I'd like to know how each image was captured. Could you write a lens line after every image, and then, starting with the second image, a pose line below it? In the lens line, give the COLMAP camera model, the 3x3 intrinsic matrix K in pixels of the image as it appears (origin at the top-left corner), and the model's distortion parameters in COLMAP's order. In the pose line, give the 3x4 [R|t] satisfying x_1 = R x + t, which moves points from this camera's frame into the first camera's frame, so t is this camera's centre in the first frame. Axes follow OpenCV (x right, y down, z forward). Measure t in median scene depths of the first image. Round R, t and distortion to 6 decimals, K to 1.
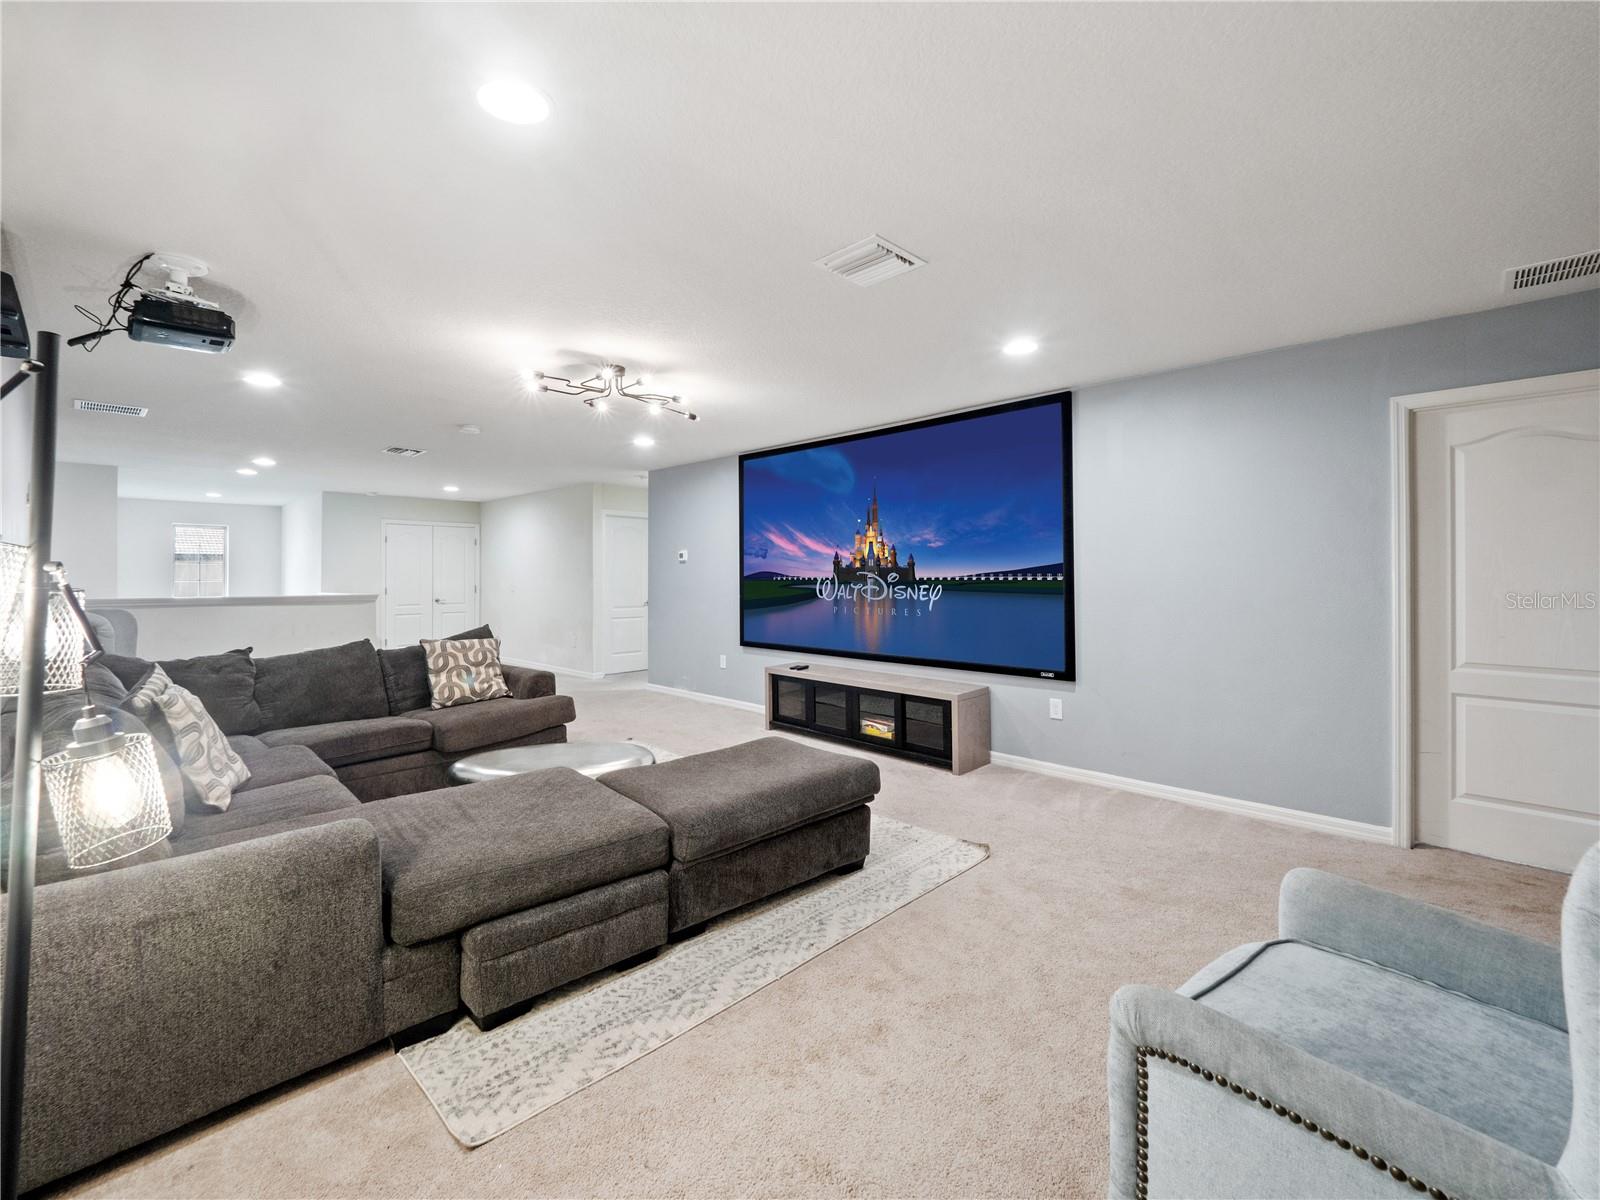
lens RADIAL K [[682.2, 0, 799.0], [0, 682.2, 589.2], [0, 0, 1]] dist [-0.007132, 0.000146]
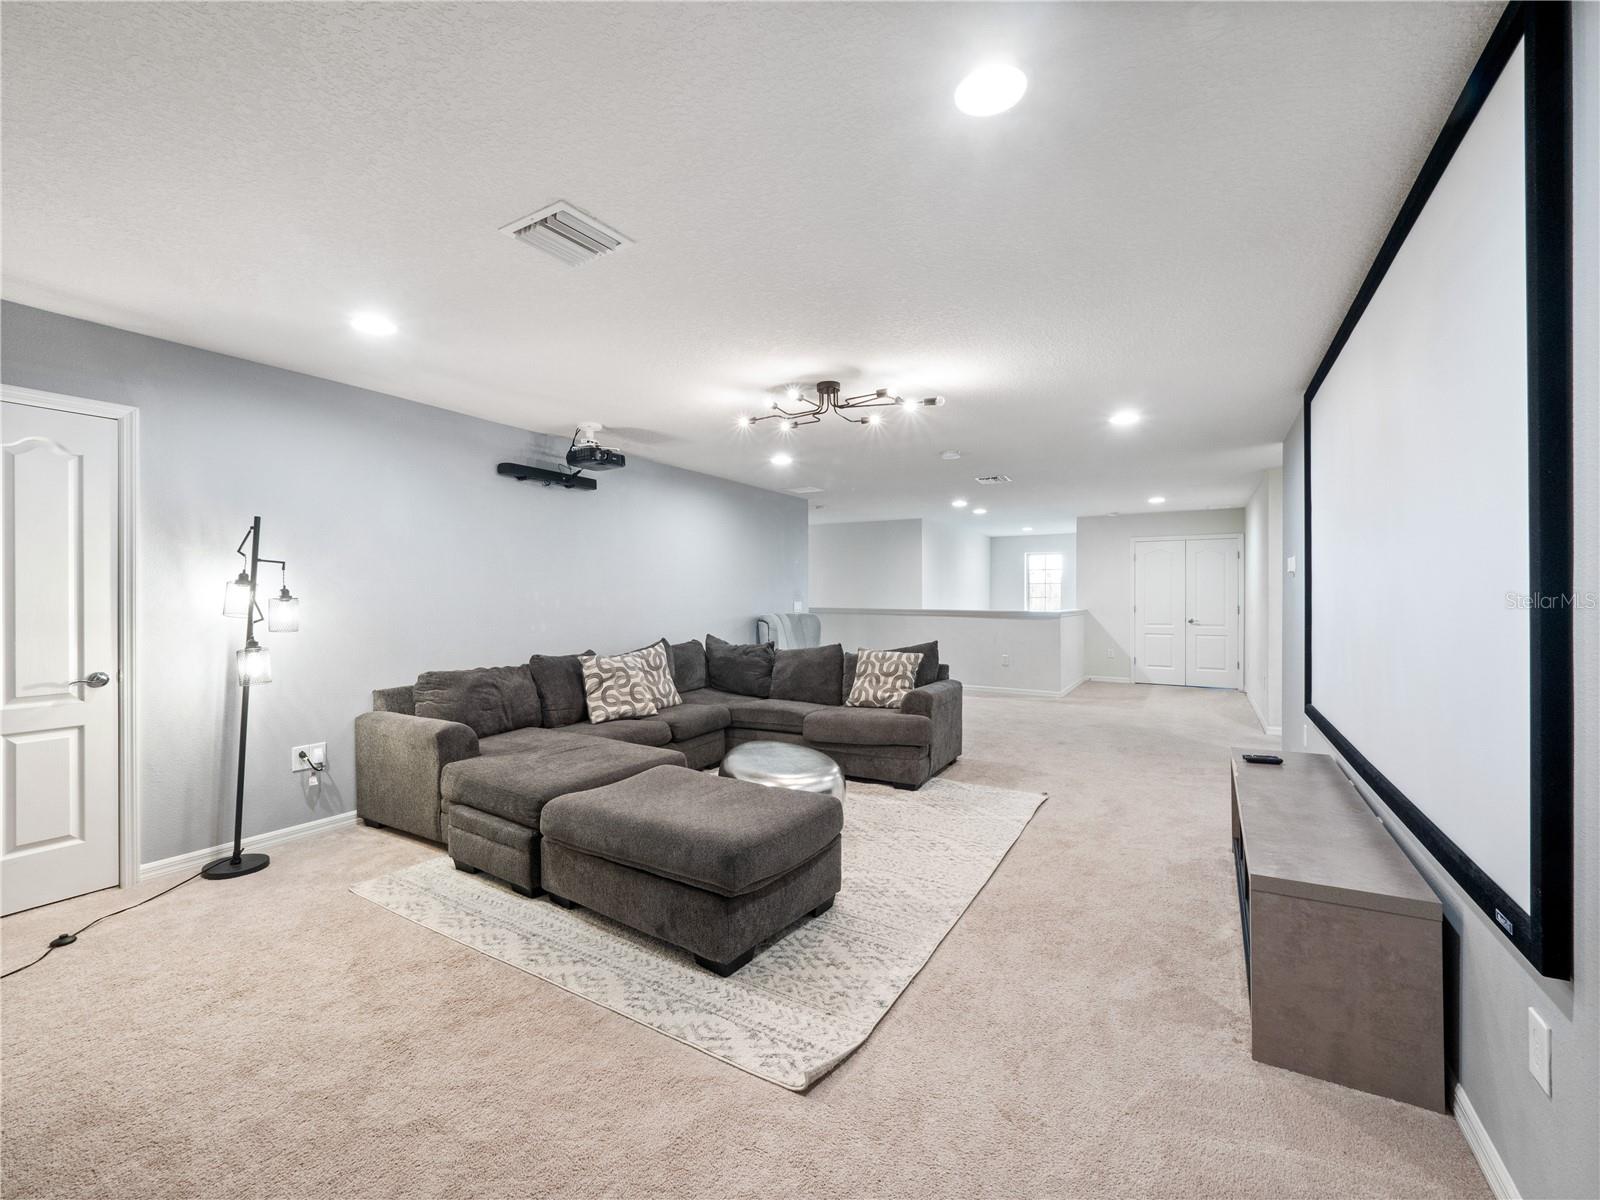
lens RADIAL K [[682.2, 0, 799.3], [0, 682.2, 604.0], [0, 0, 1]] dist [-0.007132, 0.000146]
pose [[0.213793, 0.009266, -0.976835, 0.624571], [-0.003565, 0.999956, 0.008705, -0.015055], [0.976872, 0.001621, 0.213817, 0.664010]]
